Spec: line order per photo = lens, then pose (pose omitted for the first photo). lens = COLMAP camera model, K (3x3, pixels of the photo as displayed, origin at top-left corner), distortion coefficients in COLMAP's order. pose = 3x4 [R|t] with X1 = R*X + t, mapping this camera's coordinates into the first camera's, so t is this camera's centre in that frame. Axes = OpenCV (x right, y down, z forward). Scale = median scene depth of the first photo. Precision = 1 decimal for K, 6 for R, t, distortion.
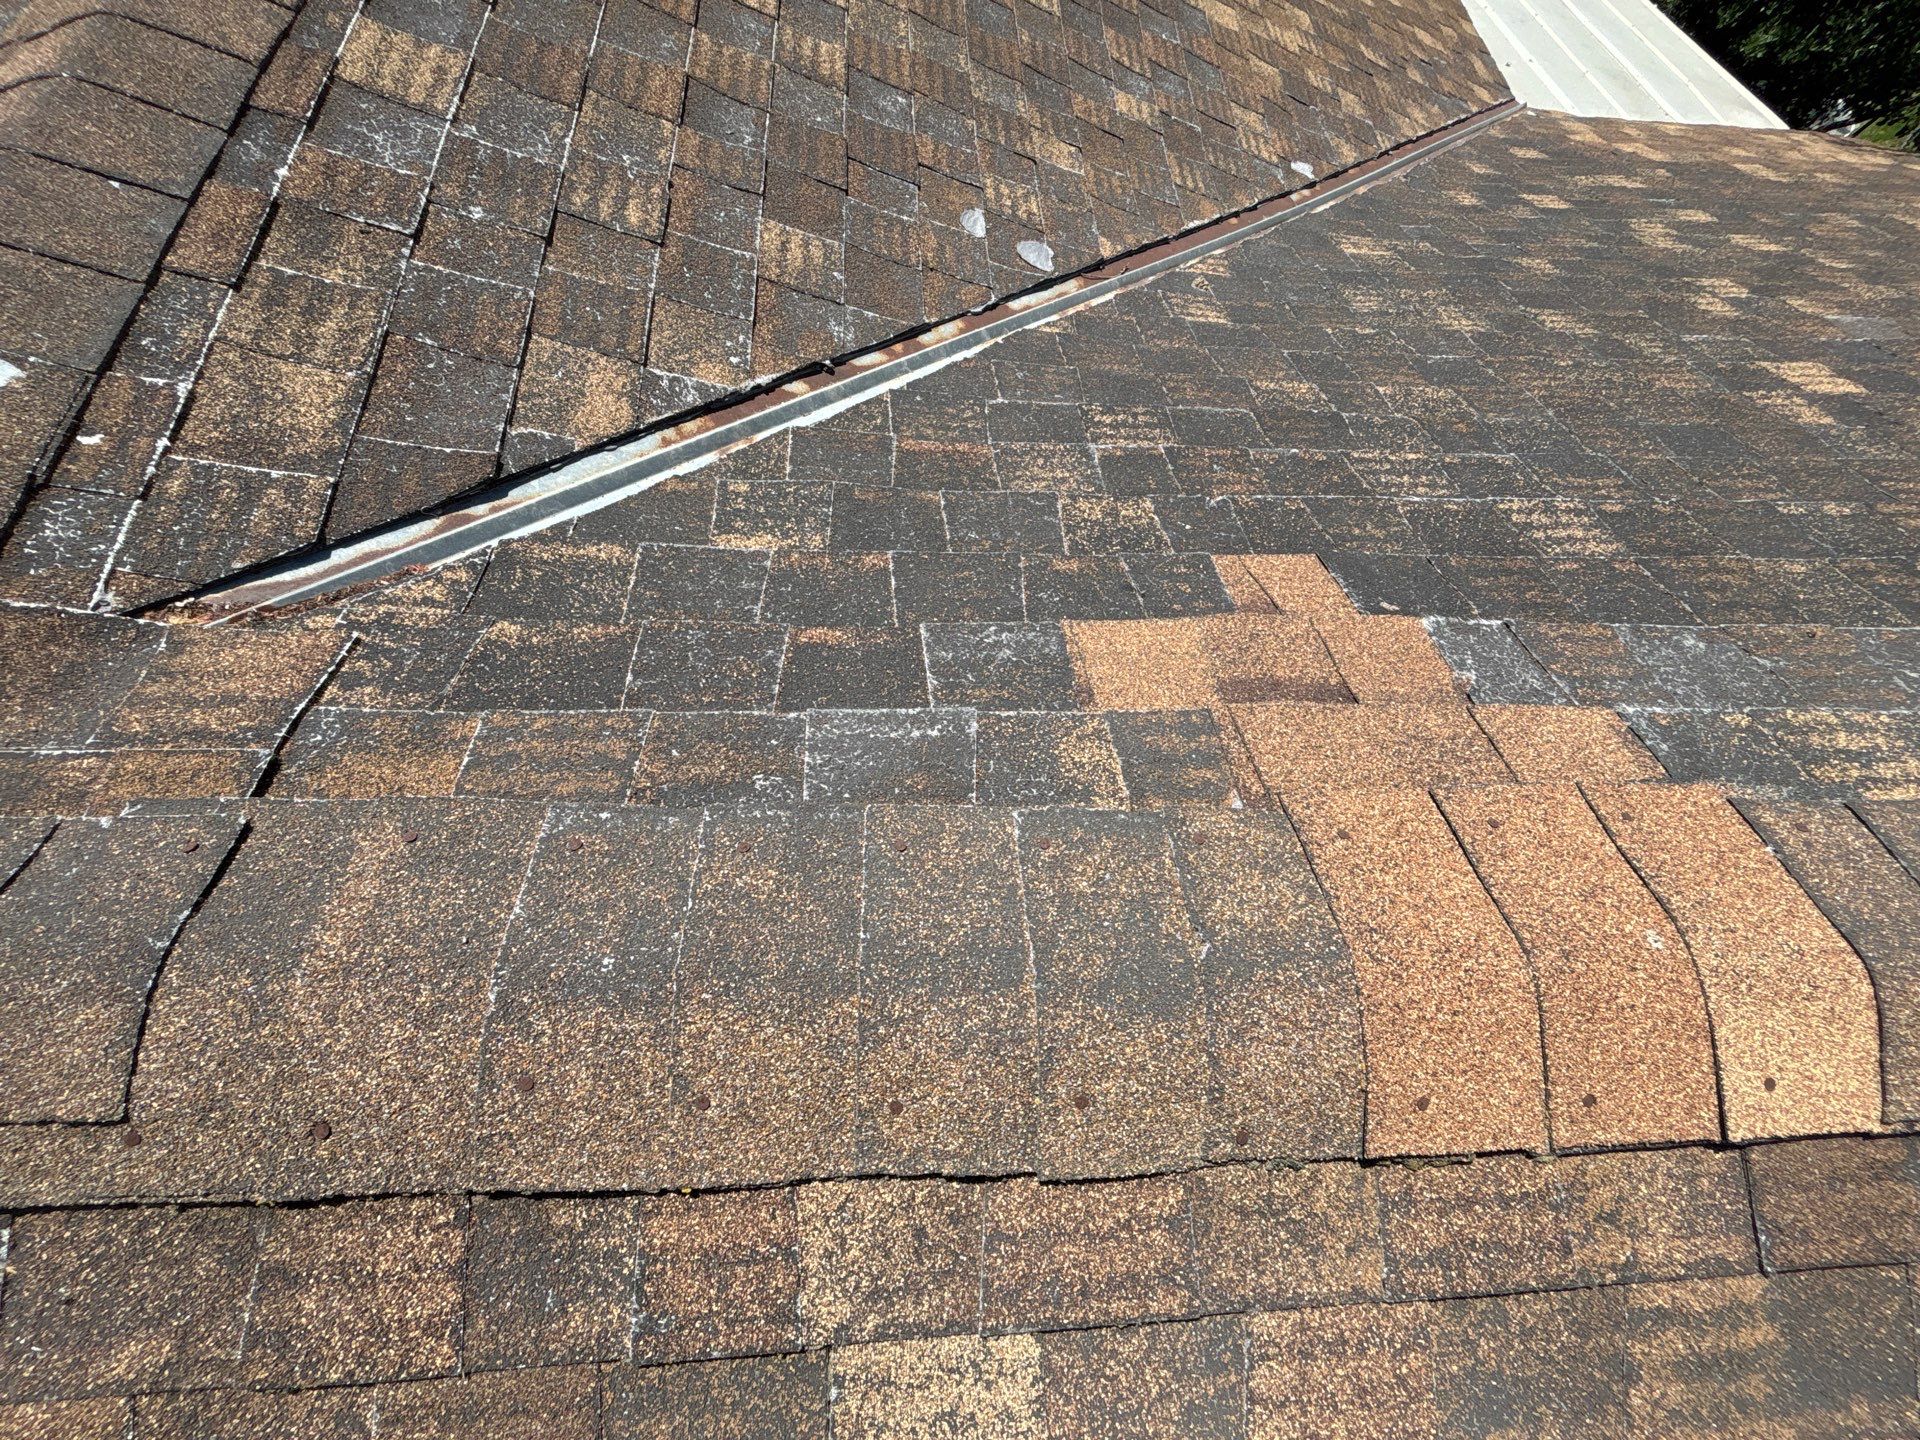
lens RADIAL K [[781.8, 0, 960.0], [0, 781.8, 720.0], [0, 0, 1]] dist [-0.003069, -0.000270]
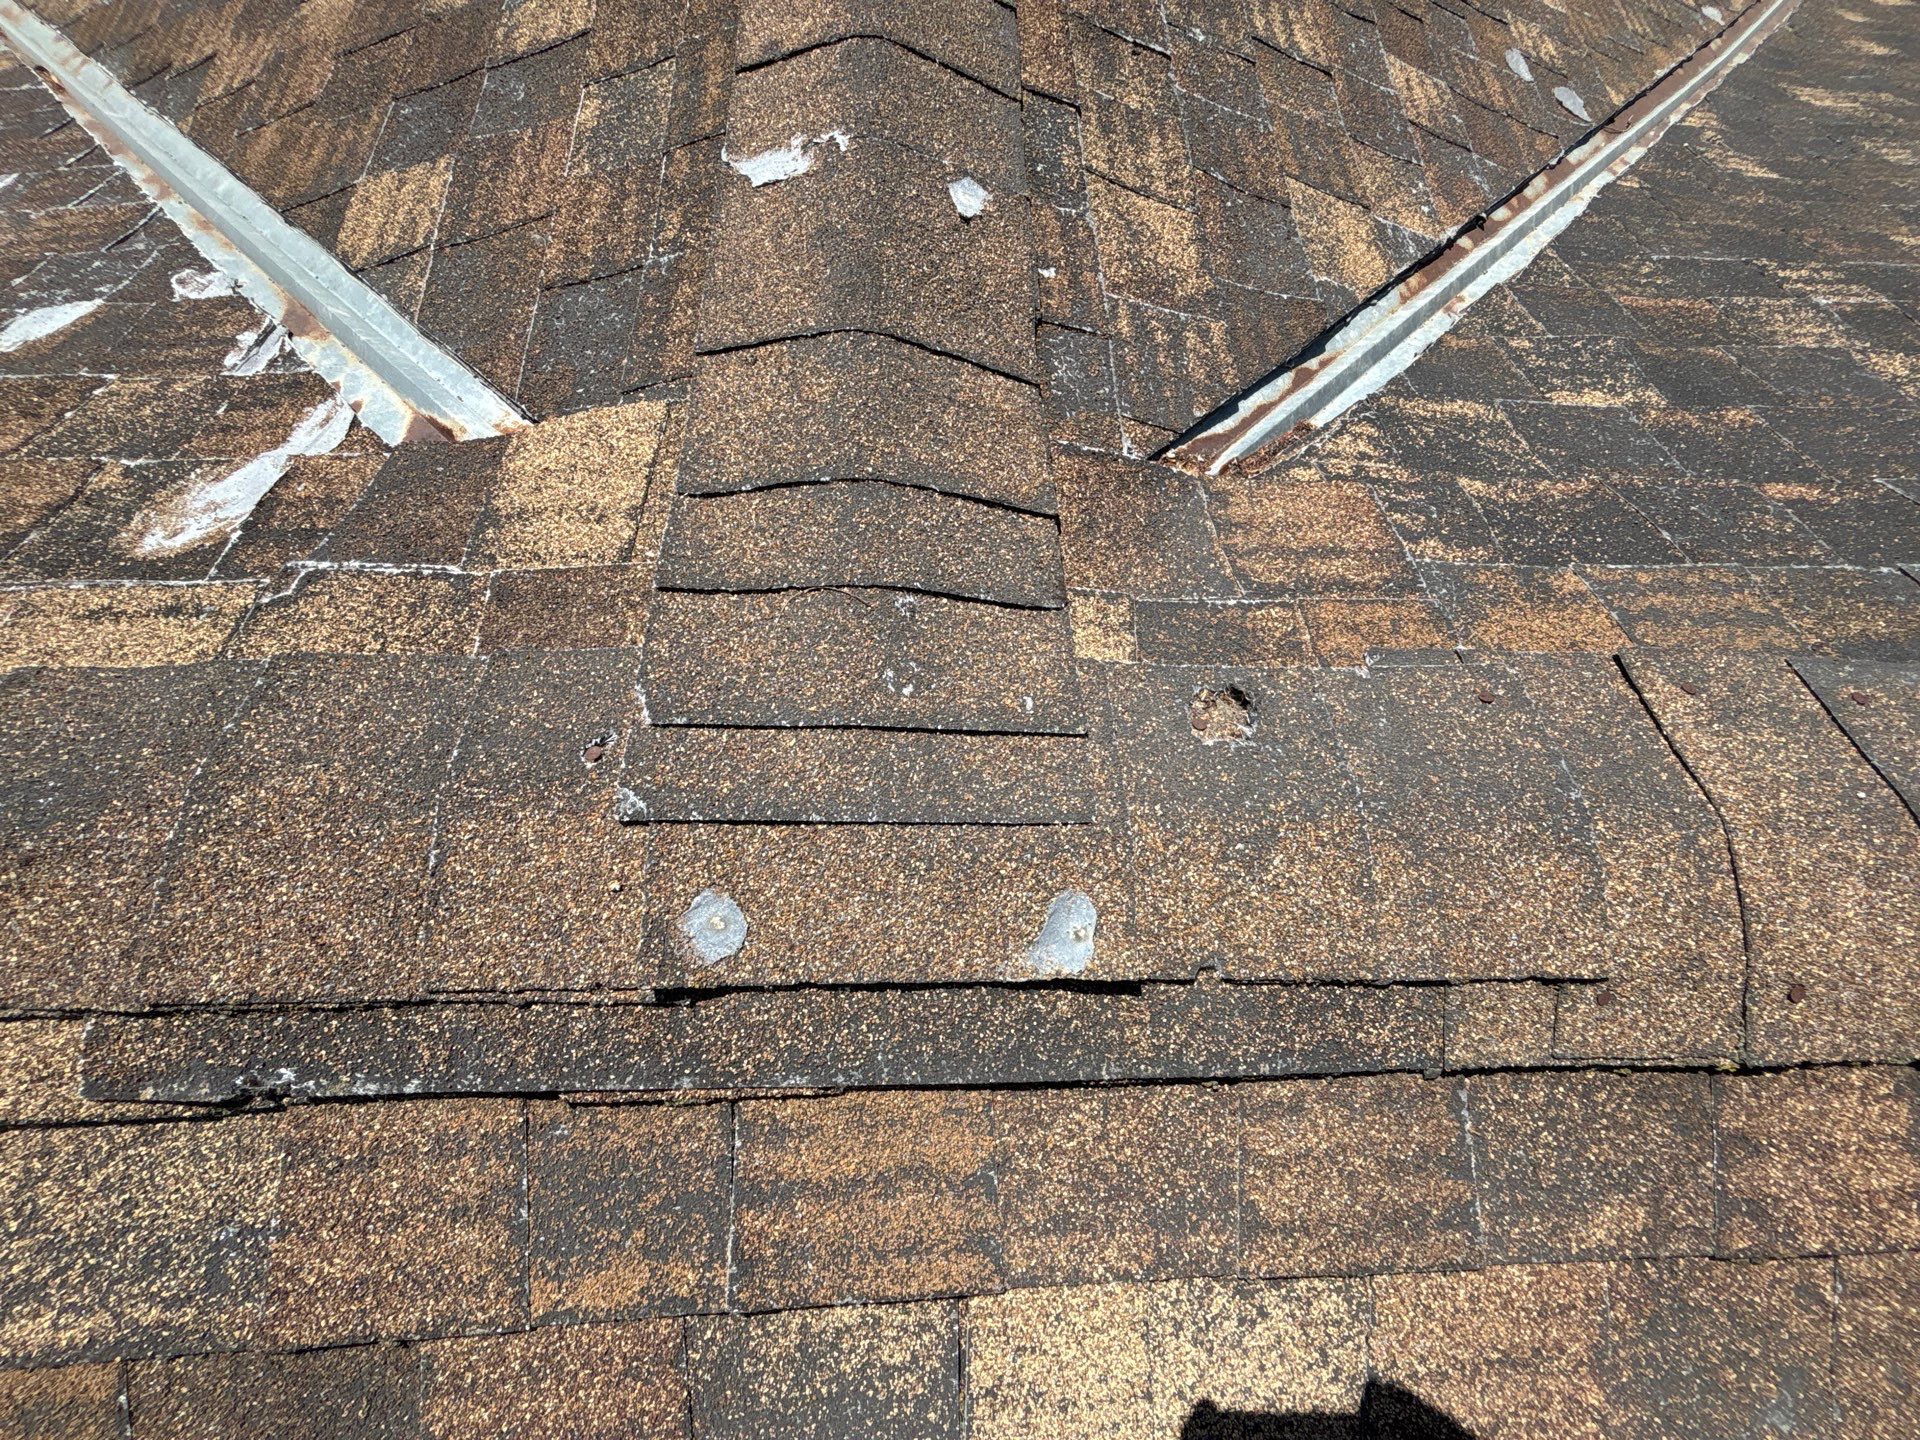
lens RADIAL K [[781.8, 0, 960.0], [0, 781.8, 720.0], [0, 0, 1]] dist [-0.003069, -0.000270]
pose [[0.998993, 0.004388, -0.044648, -1.245242], [-0.000927, 0.997011, 0.077251, 0.095988], [0.044854, -0.077132, 0.996011, 0.047686]]
